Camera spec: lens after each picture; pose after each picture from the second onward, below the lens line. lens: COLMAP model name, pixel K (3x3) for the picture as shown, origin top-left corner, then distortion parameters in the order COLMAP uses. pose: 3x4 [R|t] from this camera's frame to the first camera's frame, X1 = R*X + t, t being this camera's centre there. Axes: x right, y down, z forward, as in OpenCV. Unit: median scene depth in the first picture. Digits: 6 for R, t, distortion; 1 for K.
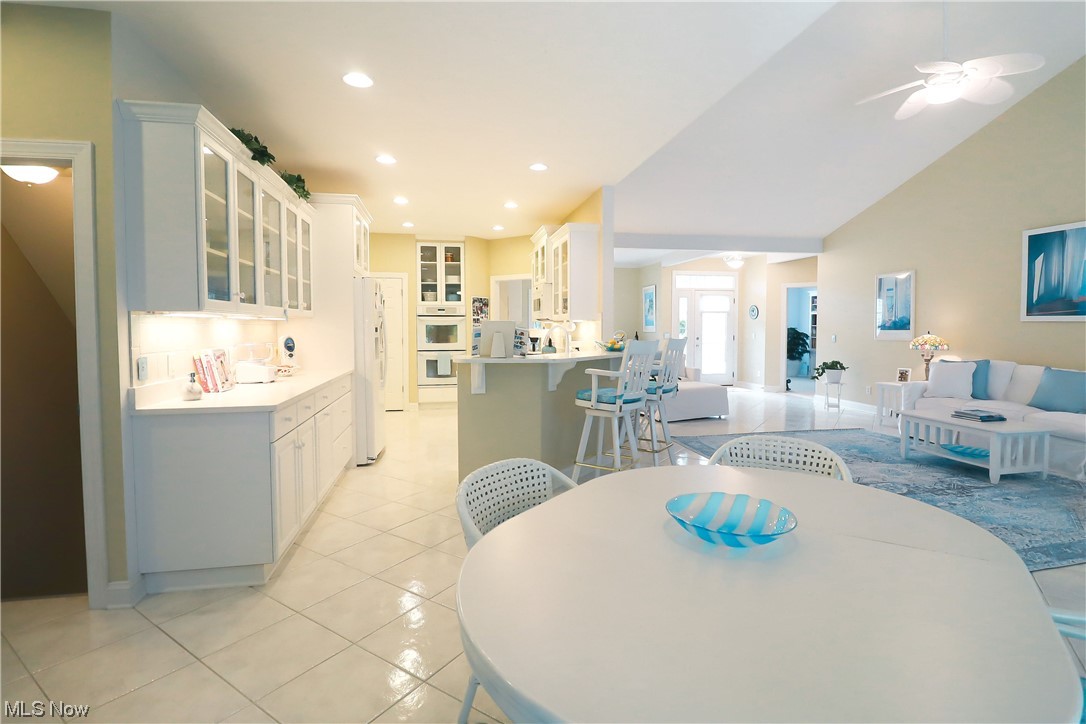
lens RADIAL K [[521.1, 0, 540.2], [0, 521.1, 345.3], [0, 0, 1]] dist [0.001262, -0.012333]
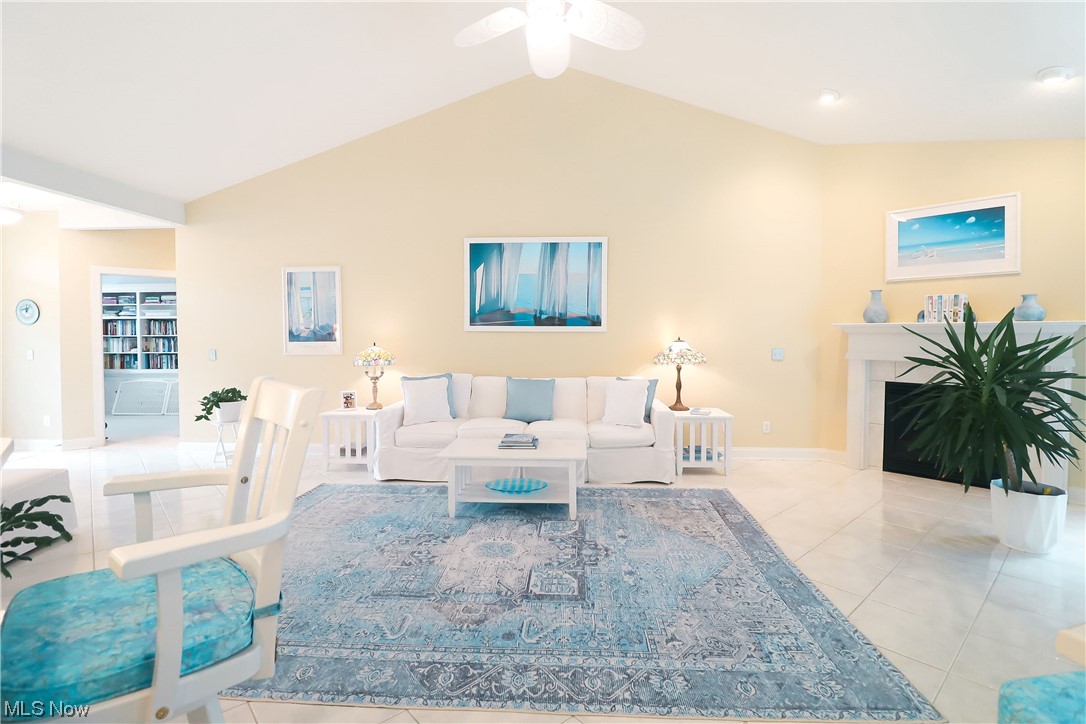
lens RADIAL K [[515.6, 0, 548.3], [0, 515.6, 348.9], [0, 0, 1]] dist [0.001579, -0.012032]
pose [[0.242891, -0.024874, 0.969735, 0.031209], [0.036266, 0.999205, 0.016546, -0.022344], [-0.969376, 0.031150, 0.243600, 0.584386]]
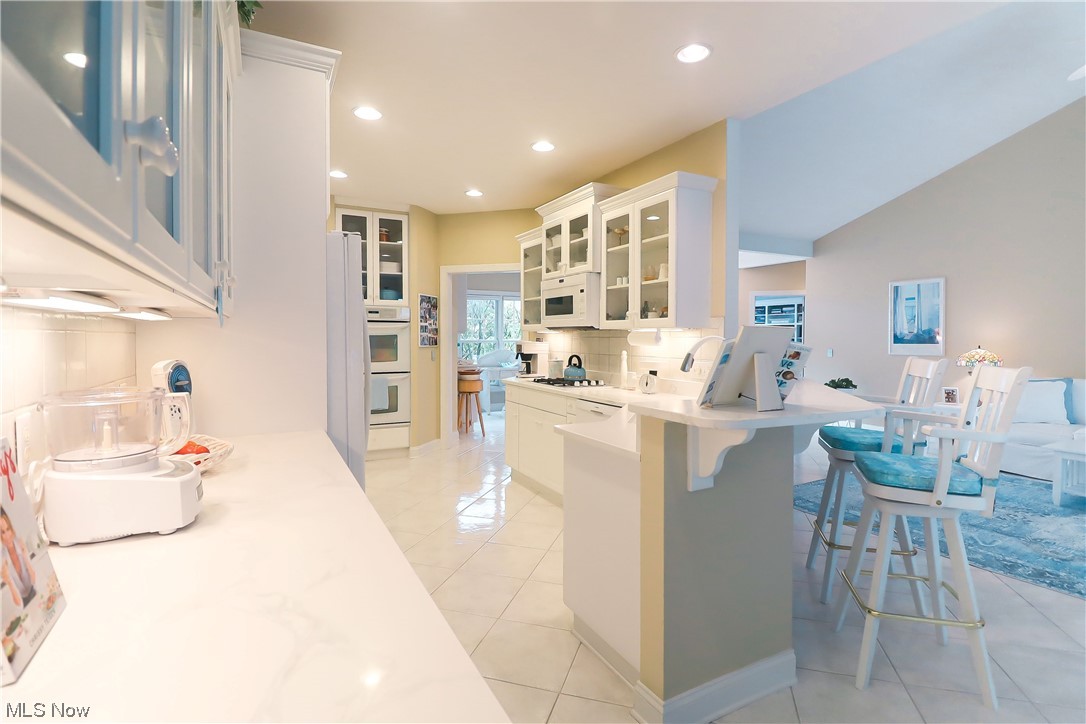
lens RADIAL K [[526.5, 0, 542.0], [0, 526.5, 348.5], [0, 0, 1]] dist [0.001307, -0.012590]
pose [[0.954989, -0.001335, 0.296639, -0.250904], [0.005700, 0.999888, -0.013853, -0.014858], [-0.296587, 0.014920, 0.954889, 0.398366]]
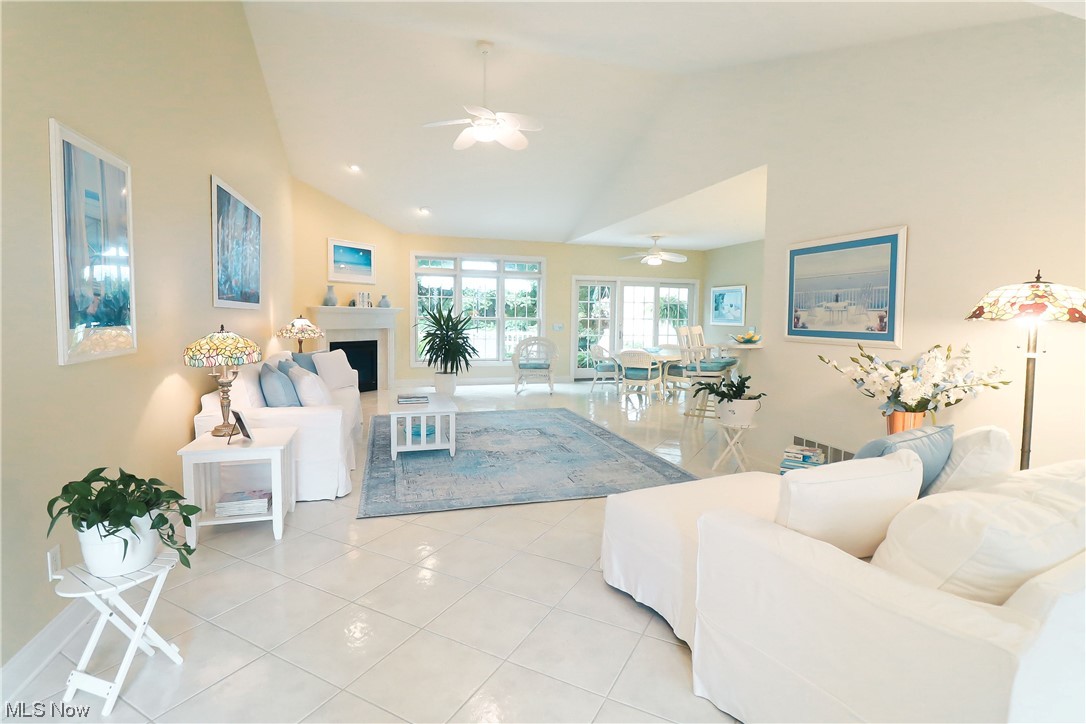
lens RADIAL K [[515.6, 0, 548.3], [0, 515.6, 348.9], [0, 0, 1]] dist [0.001579, -0.012032]
pose [[-0.993747, -0.008596, -0.111325, 0.539249], [-0.019701, 0.994889, 0.099038, -0.063796], [0.109905, 0.100612, -0.988837, 1.642547]]
